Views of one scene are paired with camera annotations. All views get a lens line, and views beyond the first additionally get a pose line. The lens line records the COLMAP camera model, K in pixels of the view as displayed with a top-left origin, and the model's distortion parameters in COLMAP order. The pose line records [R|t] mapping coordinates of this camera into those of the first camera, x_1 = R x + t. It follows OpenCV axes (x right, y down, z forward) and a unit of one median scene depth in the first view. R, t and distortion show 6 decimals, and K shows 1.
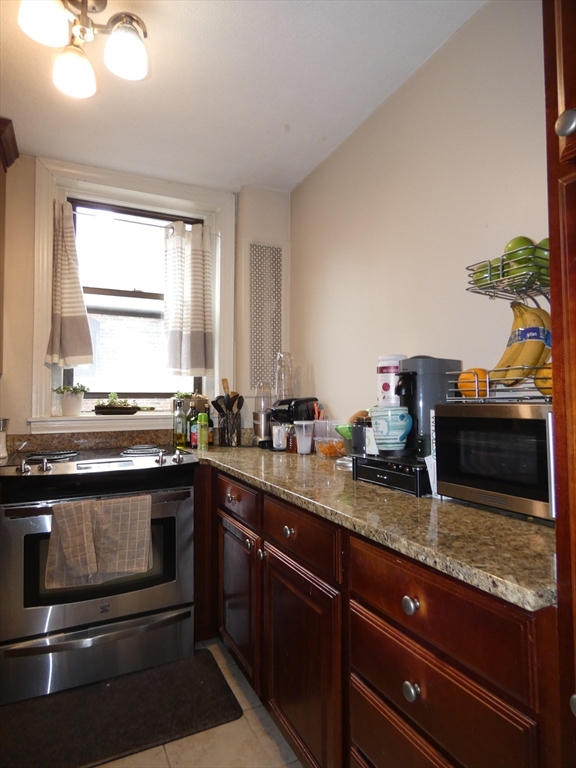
lens RADIAL K [[457.4, 0, 288.0], [0, 457.4, 384.0], [0, 0, 1]] dist [-0.010614, 0.000537]
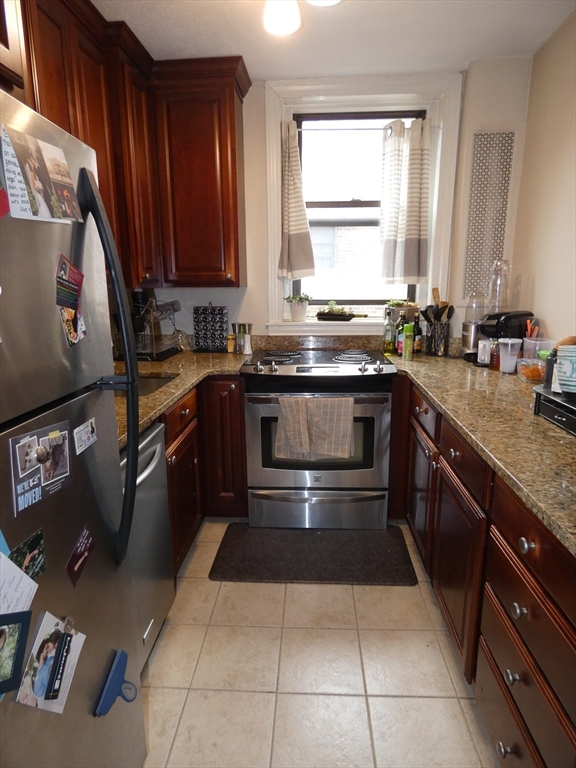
lens RADIAL K [[458.5, 0, 288.0], [0, 458.5, 384.0], [0, 0, 1]] dist [-0.001727, 0.000455]
pose [[0.871060, 0.105110, -0.479798, 0.091606], [0.018895, 0.968940, 0.246571, -0.067468], [0.490813, -0.223844, 0.842019, -0.053279]]
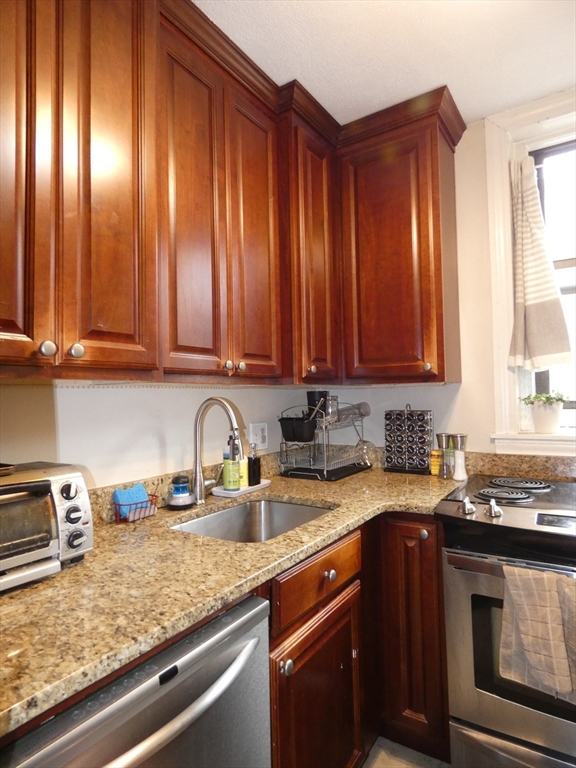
lens RADIAL K [[458.5, 0, 288.0], [0, 458.5, 384.0], [0, 0, 1]] dist [-0.001727, 0.000455]
pose [[0.518350, -0.030030, -0.854641, -0.042624], [0.046291, 0.998903, -0.007023, -0.027563], [0.853915, -0.035921, 0.519172, 0.242878]]
